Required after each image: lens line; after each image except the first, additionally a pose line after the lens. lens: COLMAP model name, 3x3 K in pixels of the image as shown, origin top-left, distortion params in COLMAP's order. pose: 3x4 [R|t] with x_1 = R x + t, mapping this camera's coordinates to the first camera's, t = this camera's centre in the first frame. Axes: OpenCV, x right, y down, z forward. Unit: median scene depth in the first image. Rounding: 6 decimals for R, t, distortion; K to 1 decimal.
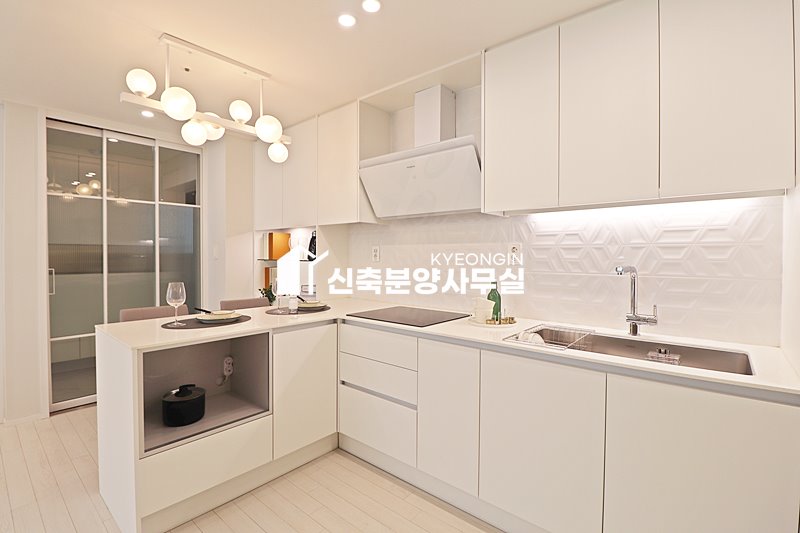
lens RADIAL K [[388.2, 0, 401.1], [0, 388.2, 265.1], [0, 0, 1]] dist [-0.001248, -0.000951]
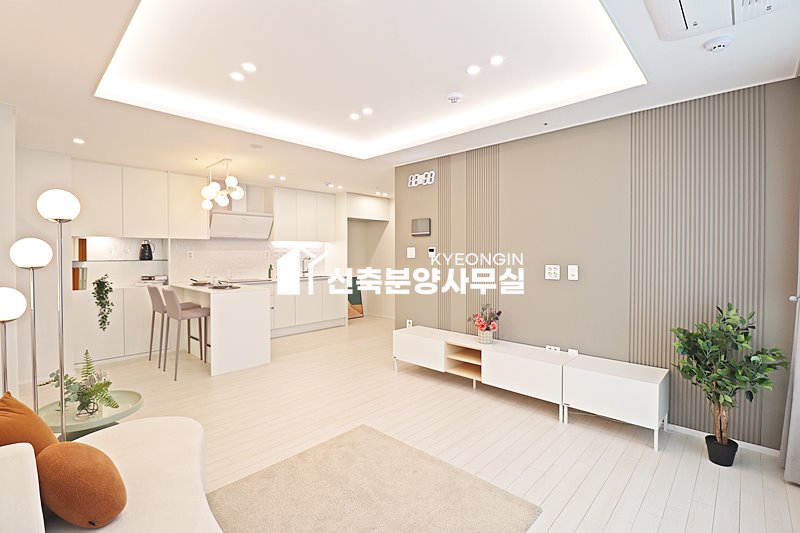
lens RADIAL K [[373.2, 0, 403.8], [0, 373.2, 263.2], [0, 0, 1]] dist [-0.009603, -0.002555]
pose [[0.026858, -0.033296, 0.999085, -2.510472], [0.029296, 0.999042, 0.032507, -0.027471], [-0.999210, 0.028396, 0.027807, -0.057596]]
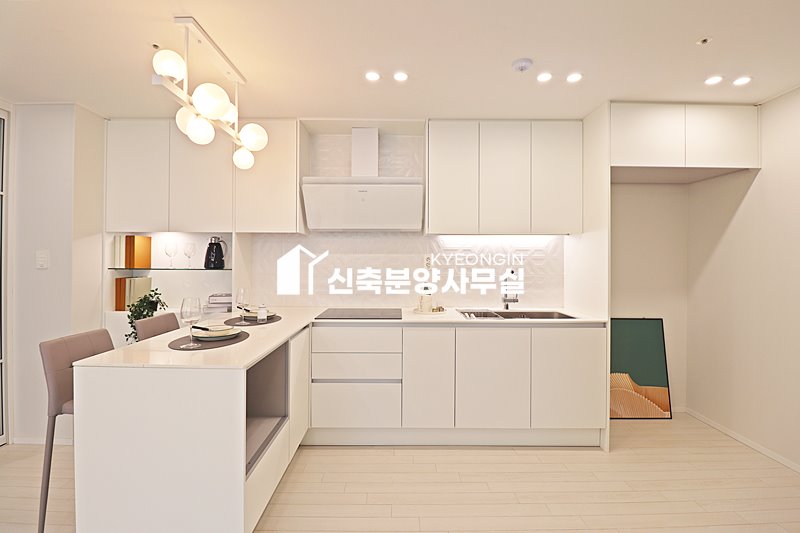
lens RADIAL K [[388.2, 0, 399.7], [0, 388.2, 261.7], [0, 0, 1]] dist [-0.001248, -0.000951]
pose [[0.741339, -0.003845, 0.671120, -0.776491], [0.015369, 0.999819, -0.011249, -0.017949], [-0.670955, 0.018654, 0.741263, 0.027078]]
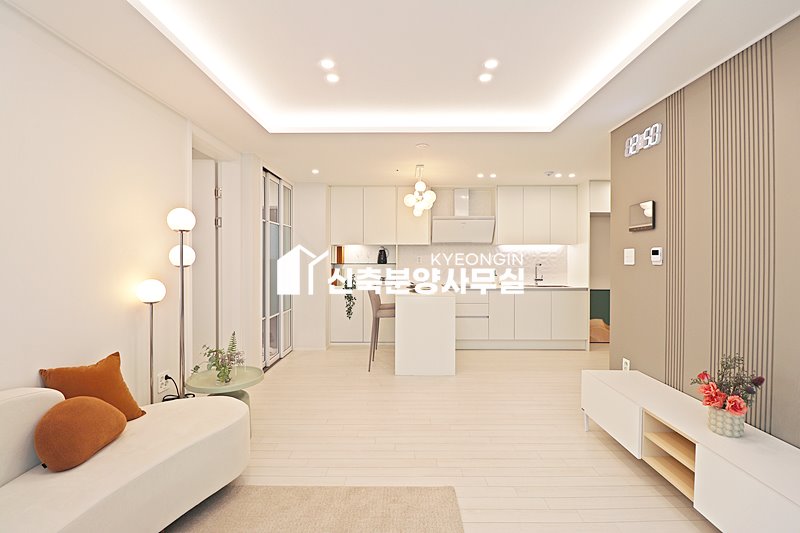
lens RADIAL K [[373.2, 0, 399.6], [0, 373.2, 264.8], [0, 0, 1]] dist [-0.009603, -0.002555]
pose [[0.757335, -0.014370, 0.652868, -1.948661], [0.020839, 0.999781, -0.002167, -0.002886], [-0.652694, 0.015246, 0.757468, -0.521833]]
